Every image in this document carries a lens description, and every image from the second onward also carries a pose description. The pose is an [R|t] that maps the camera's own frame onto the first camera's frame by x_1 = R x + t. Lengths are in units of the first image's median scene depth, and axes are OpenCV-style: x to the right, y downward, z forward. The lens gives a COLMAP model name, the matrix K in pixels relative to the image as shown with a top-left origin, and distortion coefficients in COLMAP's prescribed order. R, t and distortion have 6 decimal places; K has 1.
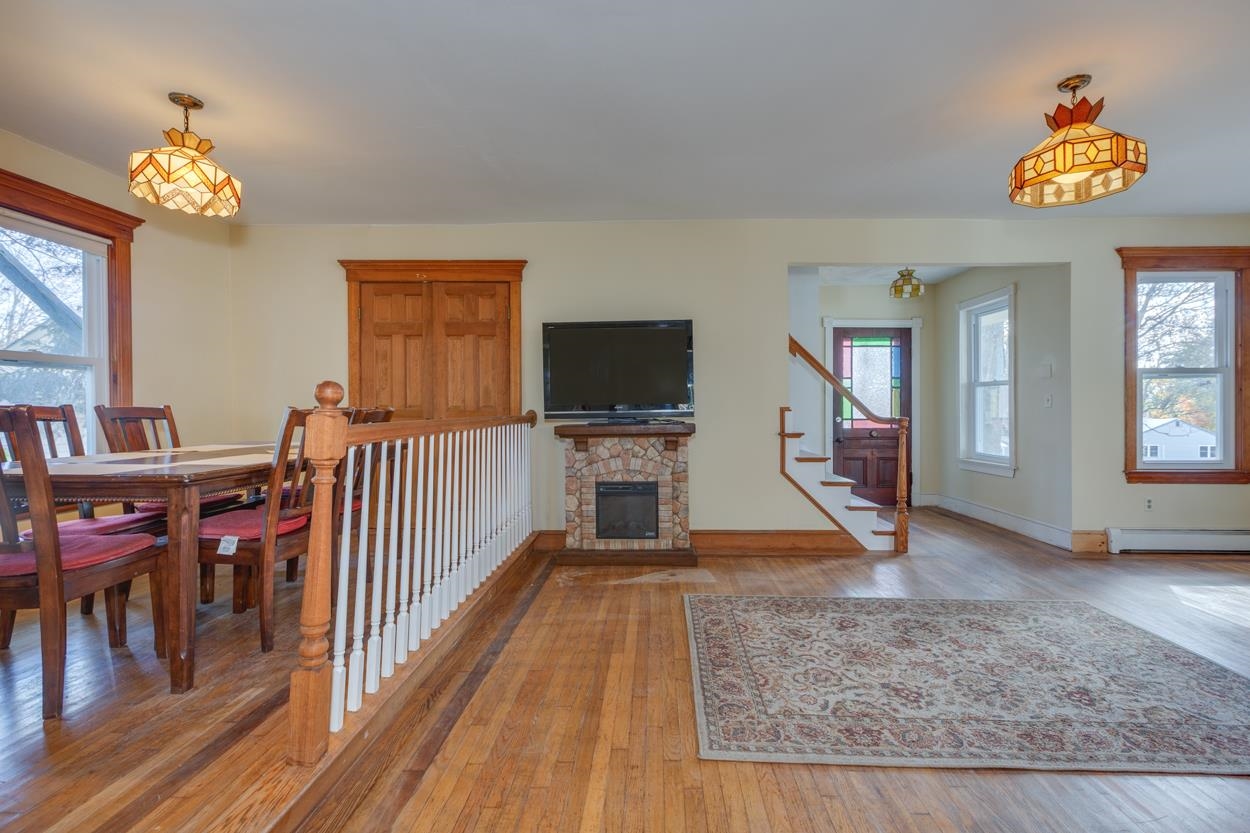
lens RADIAL K [[562.4, 0, 648.4], [0, 562.4, 410.3], [0, 0, 1]] dist [0.001281, -0.000753]
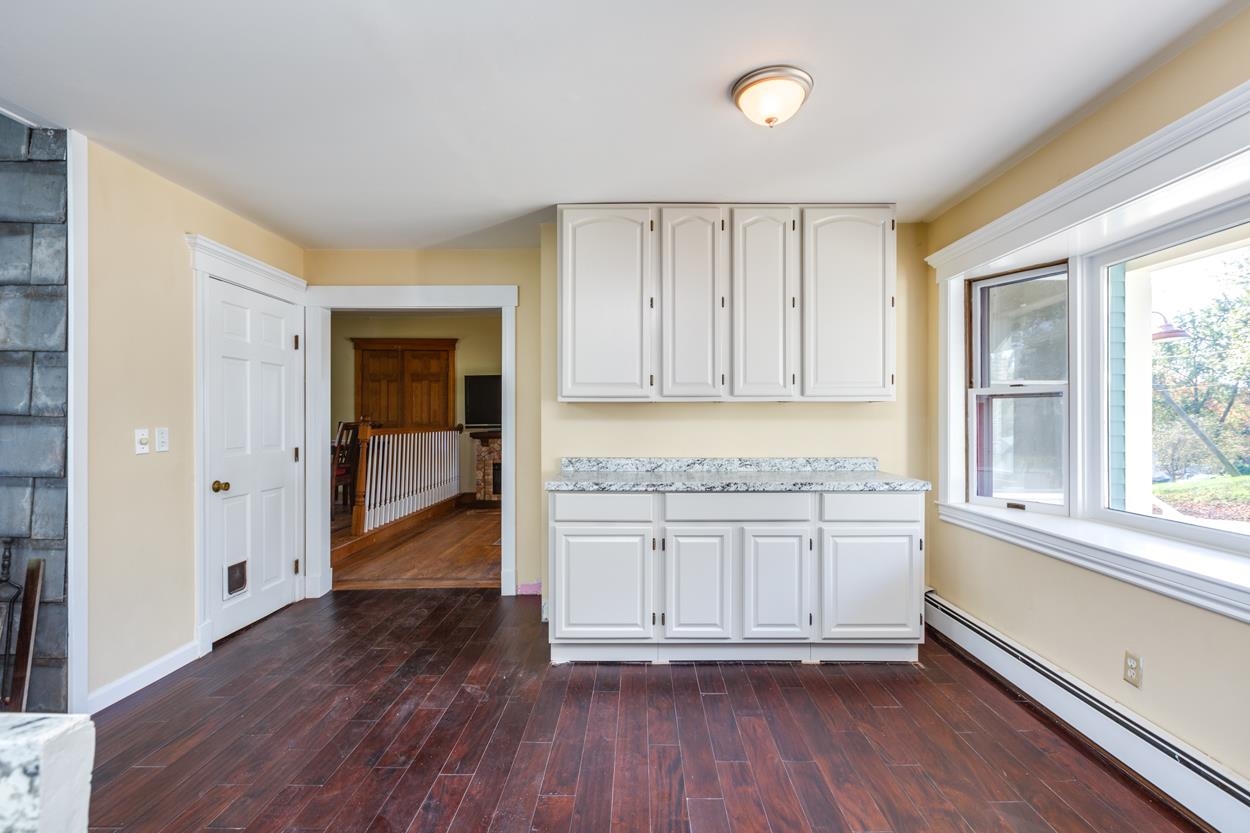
lens RADIAL K [[562.4, 0, 626.2], [0, 562.4, 417.6], [0, 0, 1]] dist [0.001281, -0.000753]
pose [[0.999998, 0.000631, -0.001994, 0.476935], [-0.000651, 0.999947, -0.010310, -0.002859], [0.001987, 0.010311, 0.999945, -1.144211]]
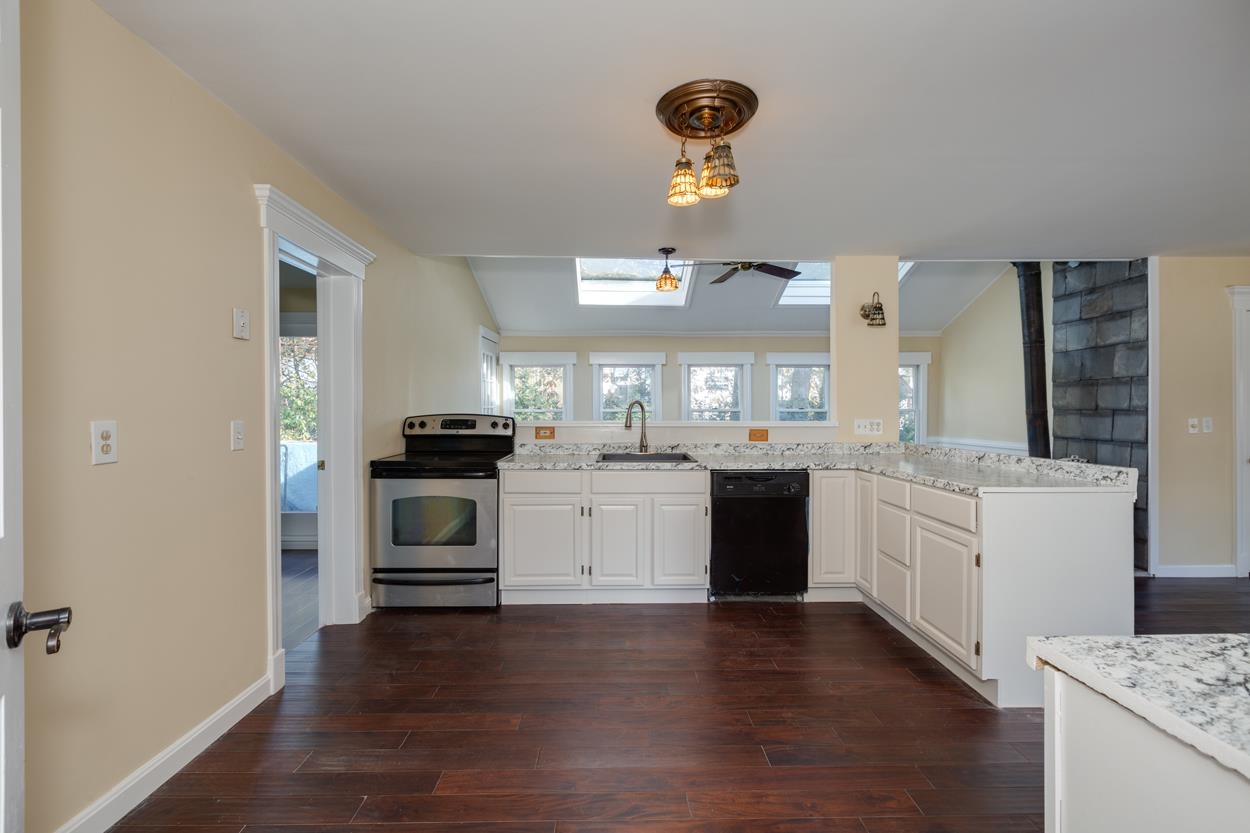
lens RADIAL K [[562.4, 0, 615.4], [0, 562.4, 412.4], [0, 0, 1]] dist [0.001281, -0.000753]
pose [[0.005421, 0.004296, -0.999976, 1.116614], [-0.006934, 0.999967, 0.004258, -0.004392], [0.999961, 0.006911, 0.005450, -1.722846]]
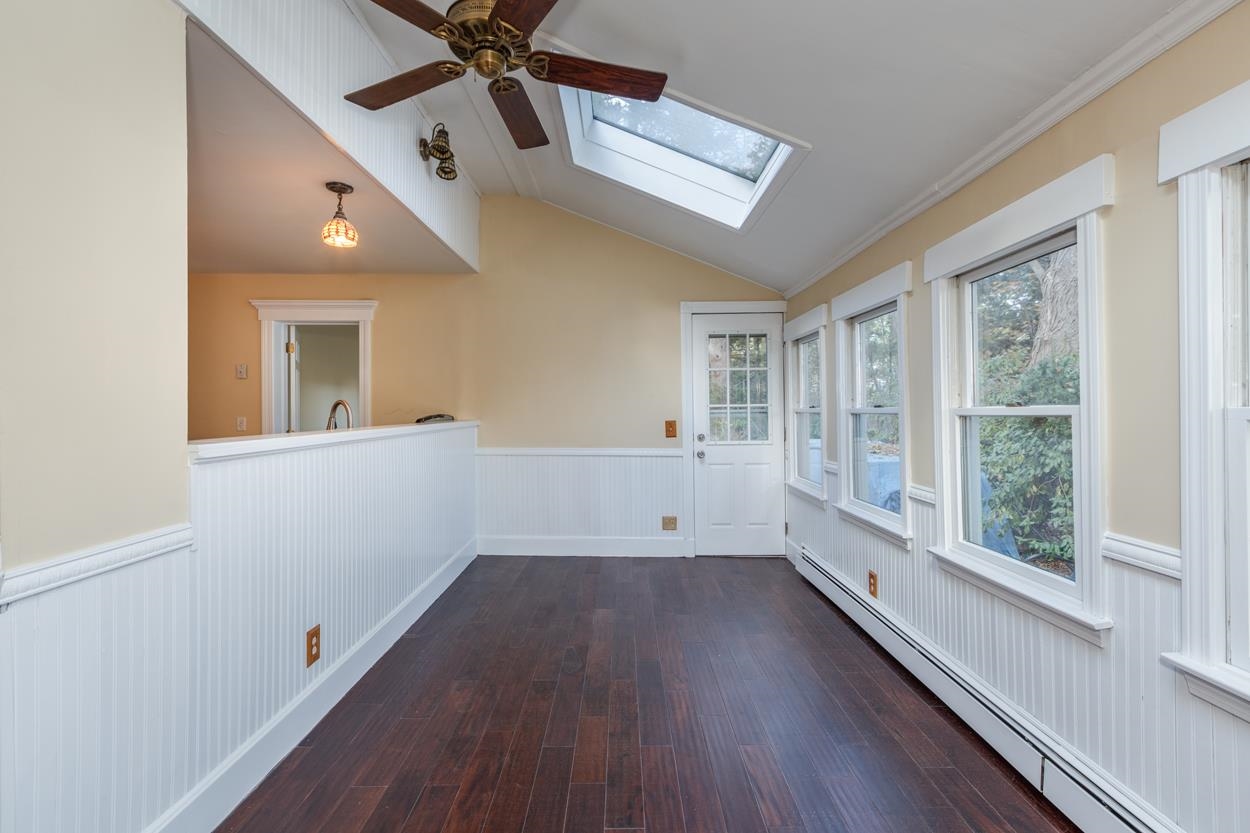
lens RADIAL K [[562.4, 0, 622.7], [0, 562.4, 413.4], [0, 0, 1]] dist [0.001281, -0.000753]
pose [[-0.999905, 0.005802, -0.012512, -0.719026], [0.005637, 0.999897, 0.013194, -0.014111], [0.012587, 0.013122, -0.999835, -0.623734]]
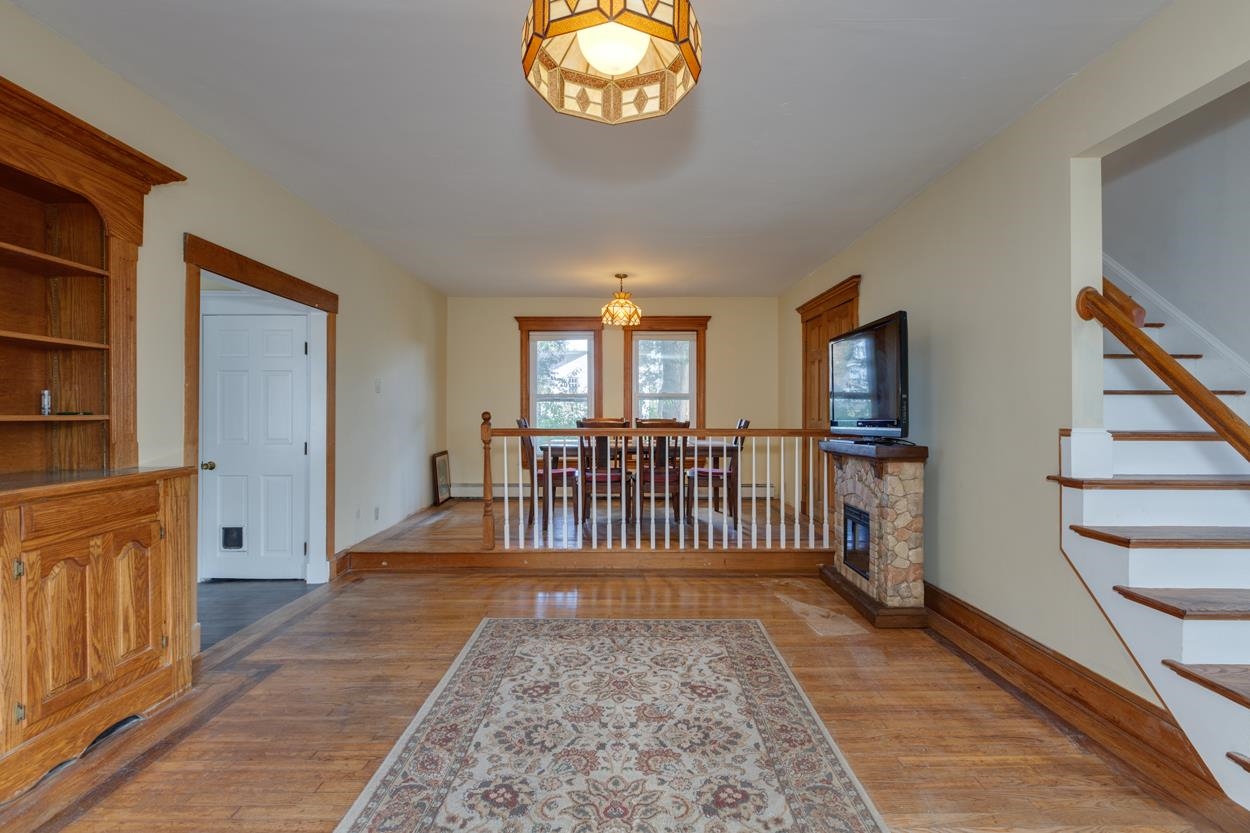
lens RADIAL K [[562.4, 0, 627.2], [0, 562.4, 407.7], [0, 0, 1]] dist [0.001281, -0.000753]
pose [[0.032548, -0.009165, -0.999428, 1.129133], [-0.008601, 0.999918, -0.009449, -0.025814], [0.999433, 0.008904, 0.032466, 0.820151]]
